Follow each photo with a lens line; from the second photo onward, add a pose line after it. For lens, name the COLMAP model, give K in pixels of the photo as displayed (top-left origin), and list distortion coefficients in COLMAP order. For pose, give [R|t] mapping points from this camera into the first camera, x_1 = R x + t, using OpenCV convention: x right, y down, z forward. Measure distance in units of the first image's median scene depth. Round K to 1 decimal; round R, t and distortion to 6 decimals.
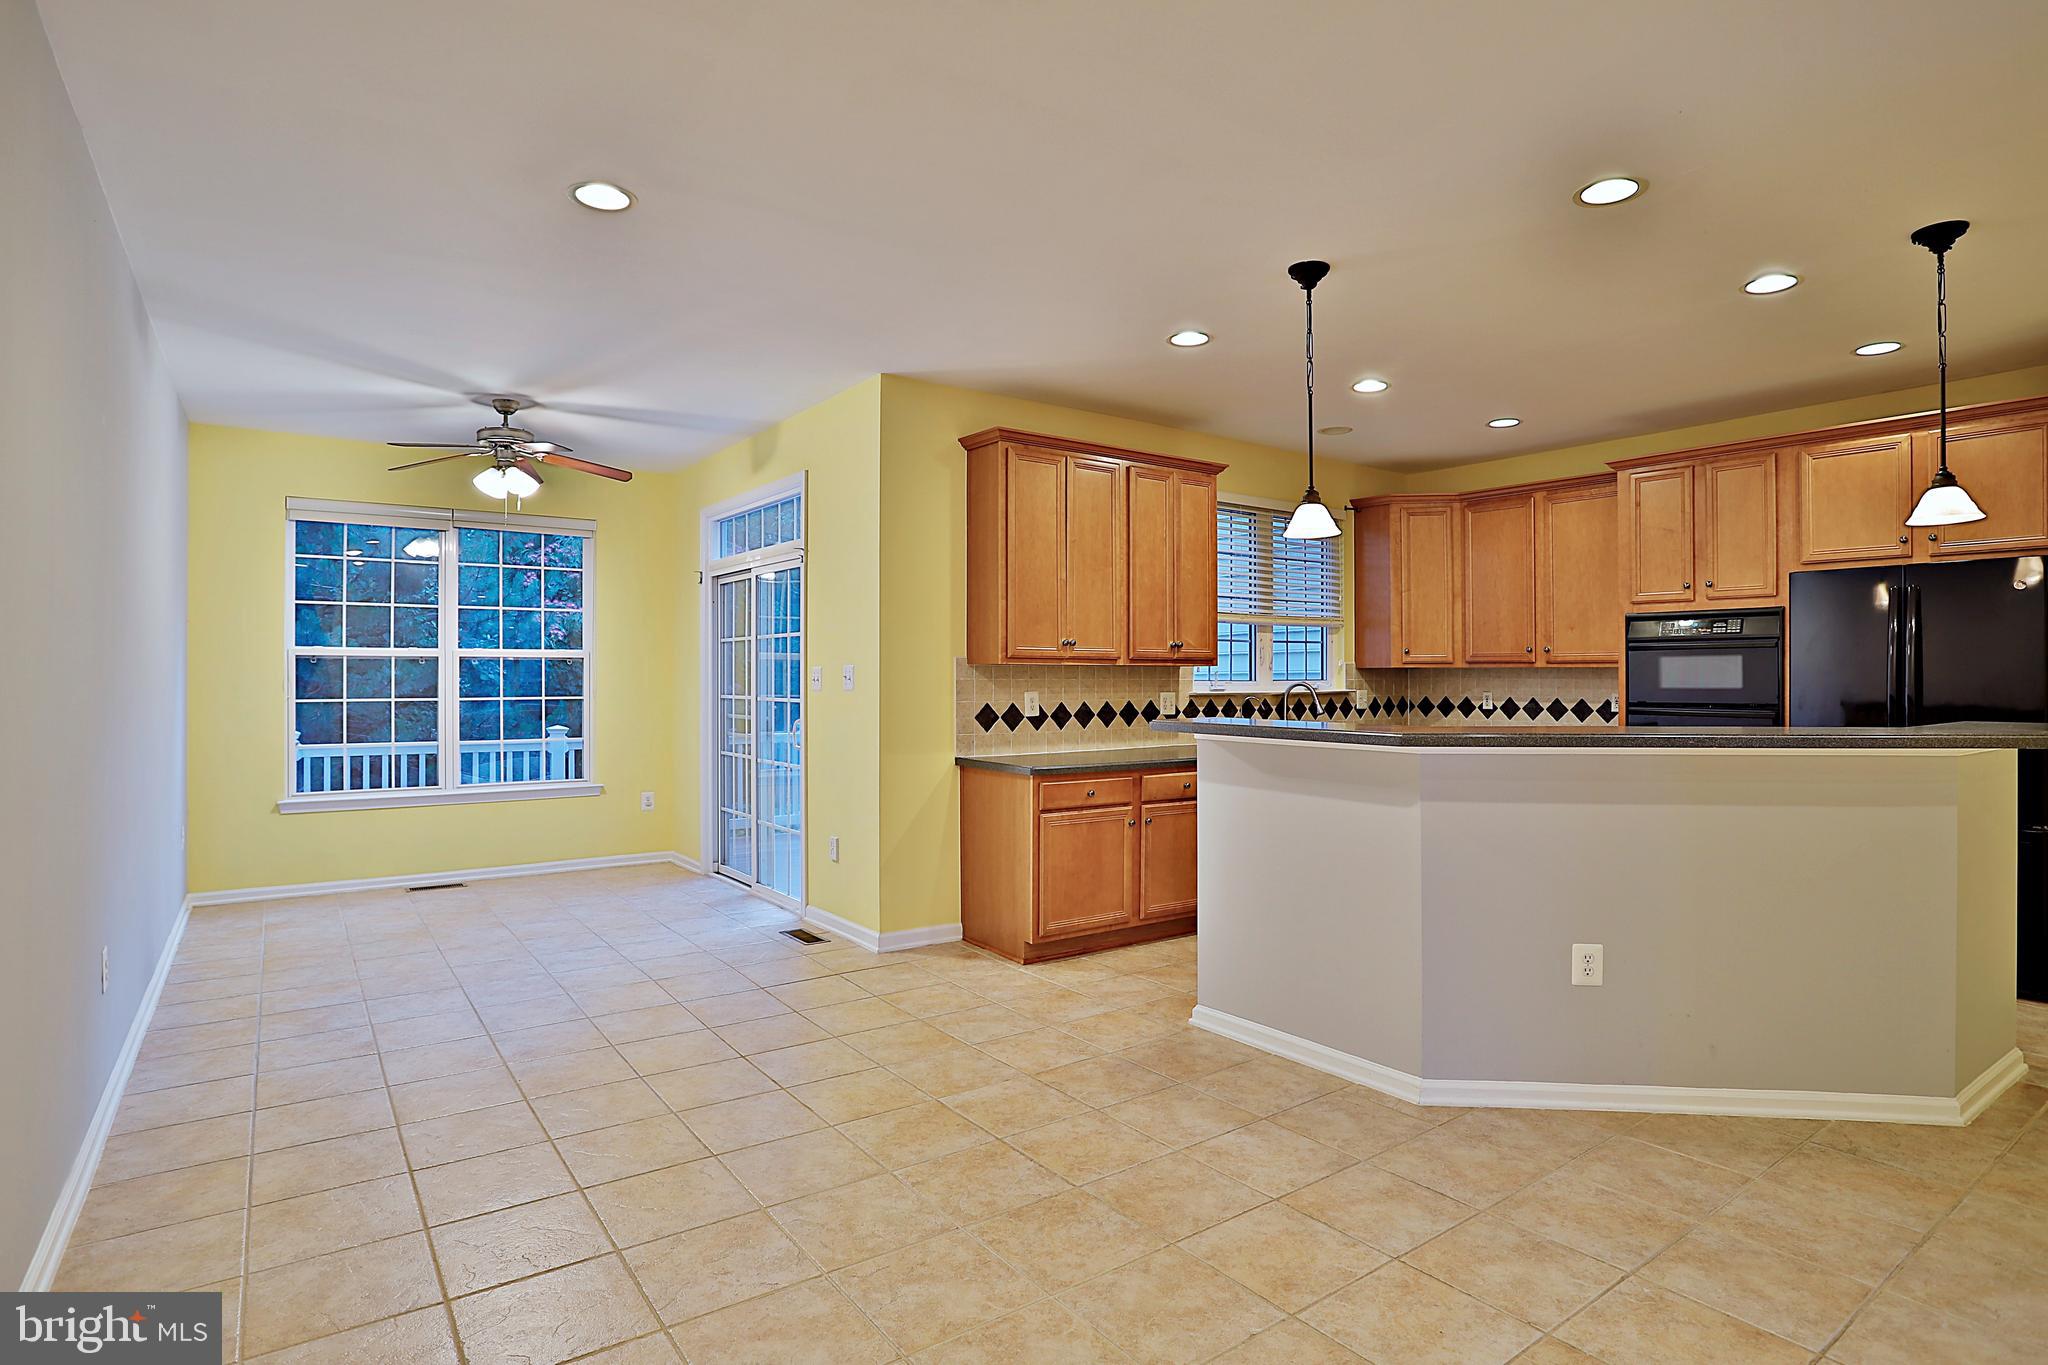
lens RADIAL K [[1069.0, 0, 1030.3], [0, 1069.0, 671.3], [0, 0, 1]] dist [-0.075754, 0.037278]
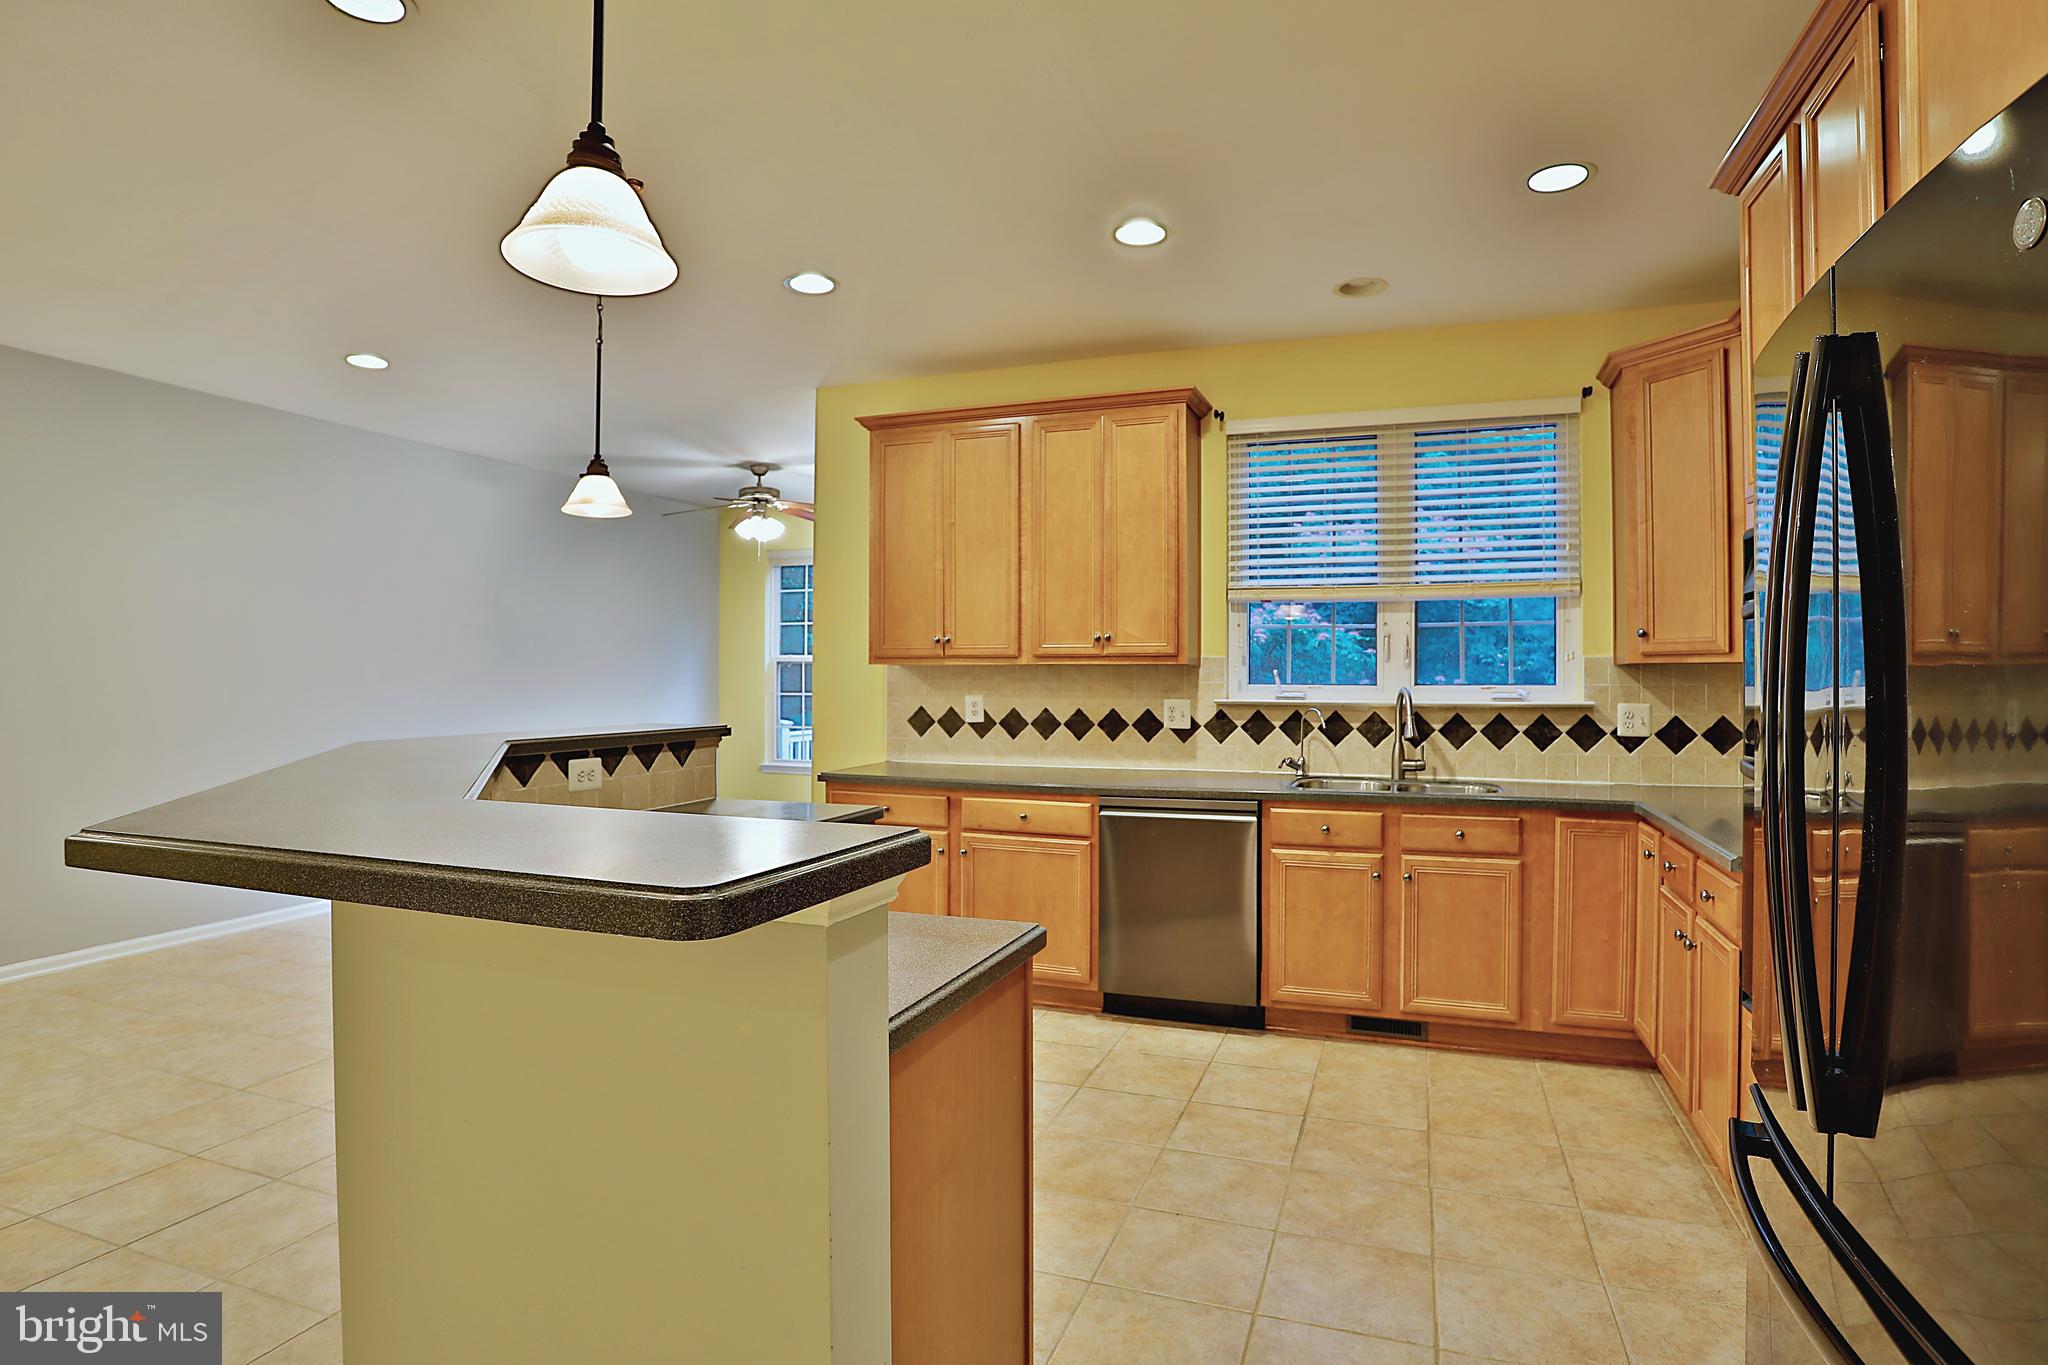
lens RADIAL K [[1064.3, 0, 1027.4], [0, 1064.3, 672.5], [0, 0, 1]] dist [-0.074746, 0.036578]
pose [[0.550138, -0.003054, -0.835068, 0.761002], [0.001682, 0.999995, -0.002549, 0.002782], [0.835072, -0.000002, 0.550141, 0.539391]]
